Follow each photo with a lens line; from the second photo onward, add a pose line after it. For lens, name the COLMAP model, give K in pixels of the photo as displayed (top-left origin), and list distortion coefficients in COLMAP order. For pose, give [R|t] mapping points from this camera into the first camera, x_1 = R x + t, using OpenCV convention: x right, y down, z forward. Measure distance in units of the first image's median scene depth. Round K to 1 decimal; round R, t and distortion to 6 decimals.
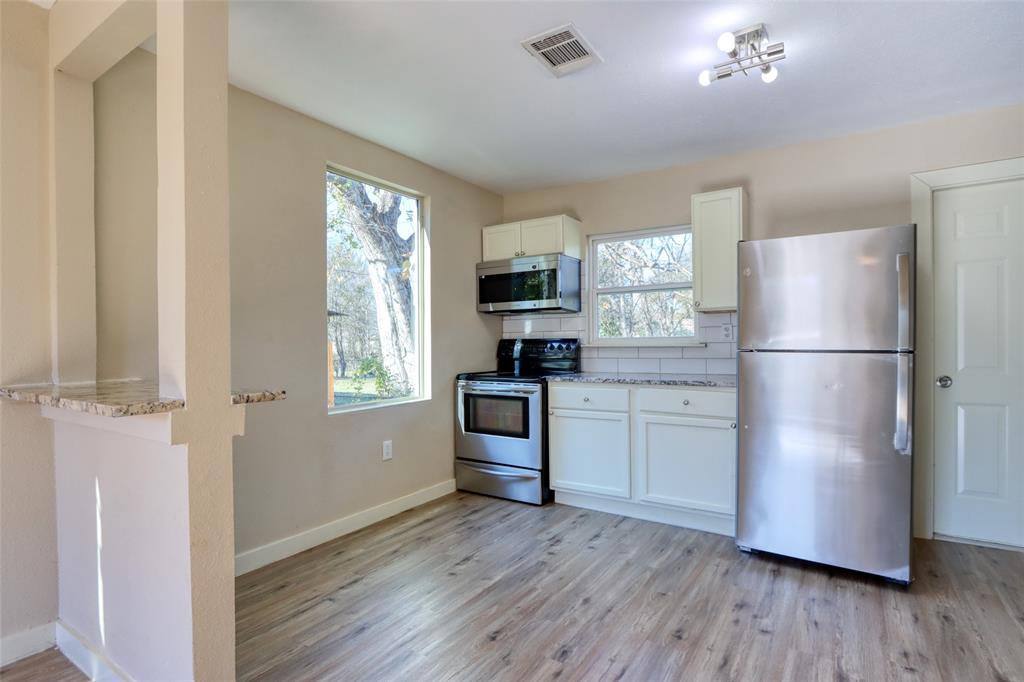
lens RADIAL K [[512.1, 0, 520.0], [0, 512.1, 343.8], [0, 0, 1]] dist [-0.001639, -0.000809]
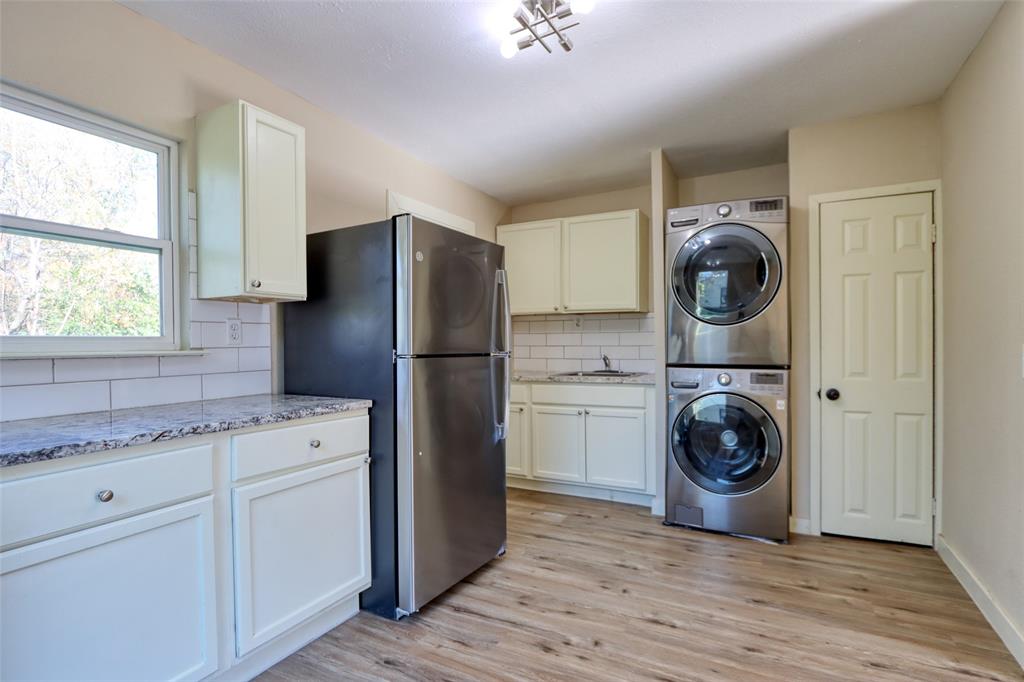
lens RADIAL K [[512.1, 0, 507.8], [0, 512.1, 342.0], [0, 0, 1]] dist [-0.001639, -0.000809]
pose [[-0.082907, 0.010642, 0.996500, -0.265708], [0.011080, 0.999891, -0.009756, 0.000473], [-0.996496, 0.010233, -0.083016, 0.693740]]
